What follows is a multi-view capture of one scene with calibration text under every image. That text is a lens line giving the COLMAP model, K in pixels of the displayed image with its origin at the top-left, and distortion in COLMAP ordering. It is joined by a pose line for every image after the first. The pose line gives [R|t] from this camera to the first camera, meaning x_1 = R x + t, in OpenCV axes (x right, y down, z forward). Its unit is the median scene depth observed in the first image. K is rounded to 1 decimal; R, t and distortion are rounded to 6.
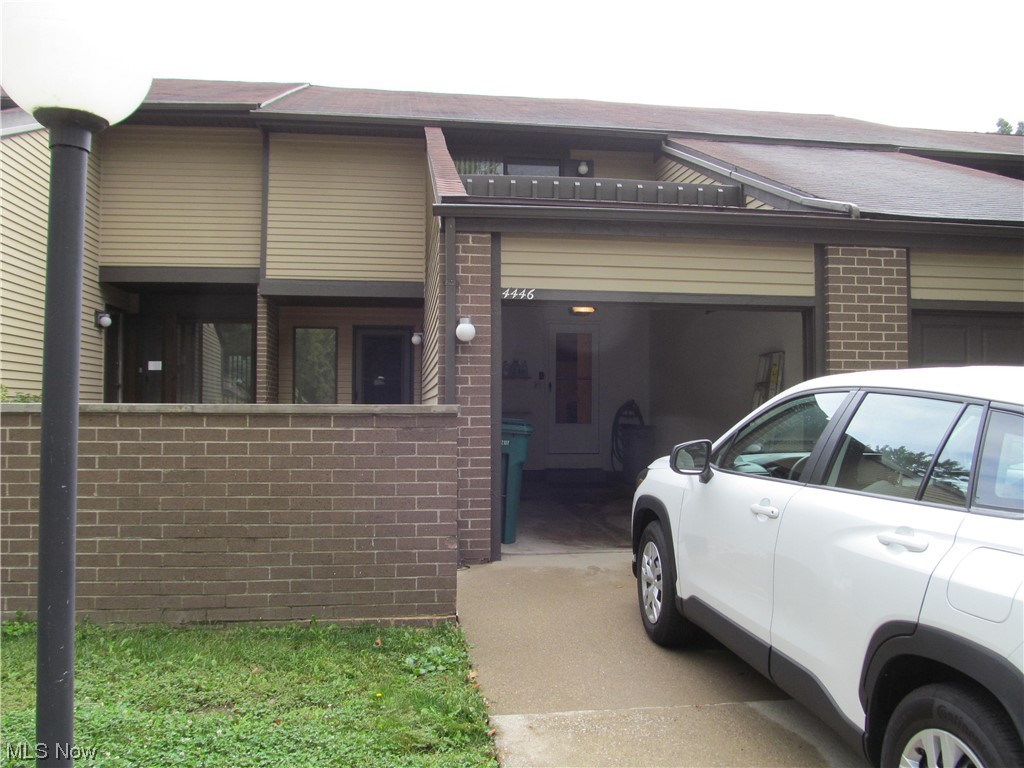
lens RADIAL K [[818.9, 0, 512.0], [0, 818.9, 384.0], [0, 0, 1]] dist [-0.114607, 0.059917]
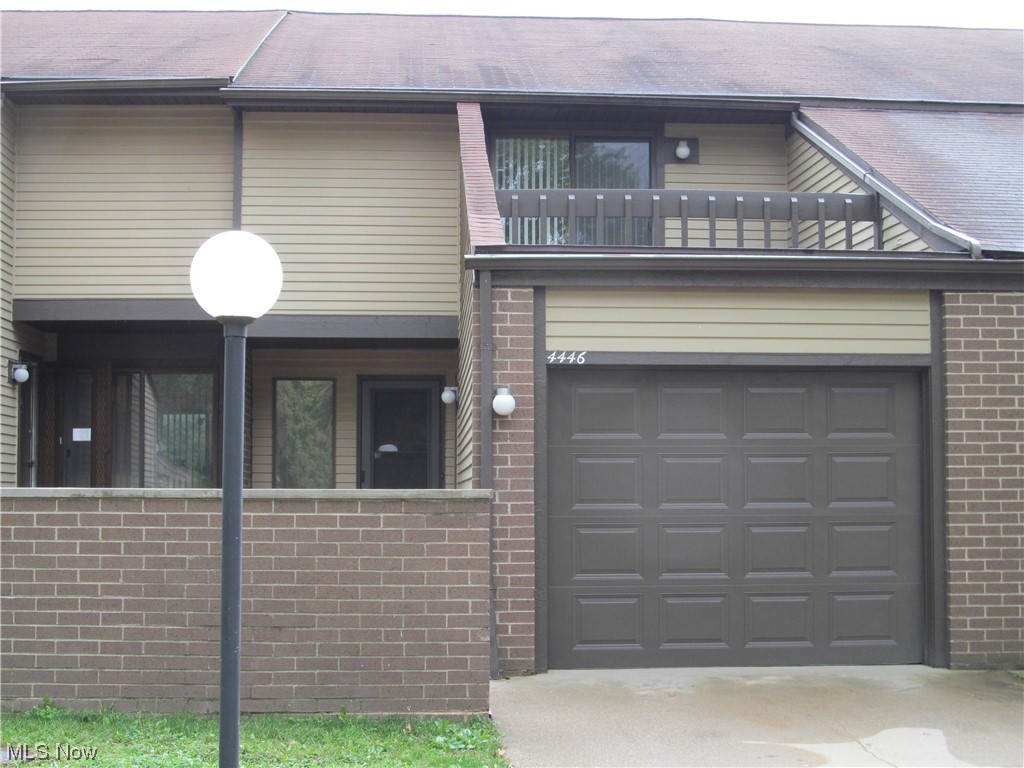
lens RADIAL K [[1632.7, 0, 512.0], [0, 1632.7, 384.0], [0, 0, 1]] dist [-0.191097, 0.035107]
pose [[0.996821, -0.008621, -0.079200, 0.085128], [0.005532, 0.999218, -0.039140, -0.017146], [0.079476, 0.038578, 0.996090, -0.686552]]
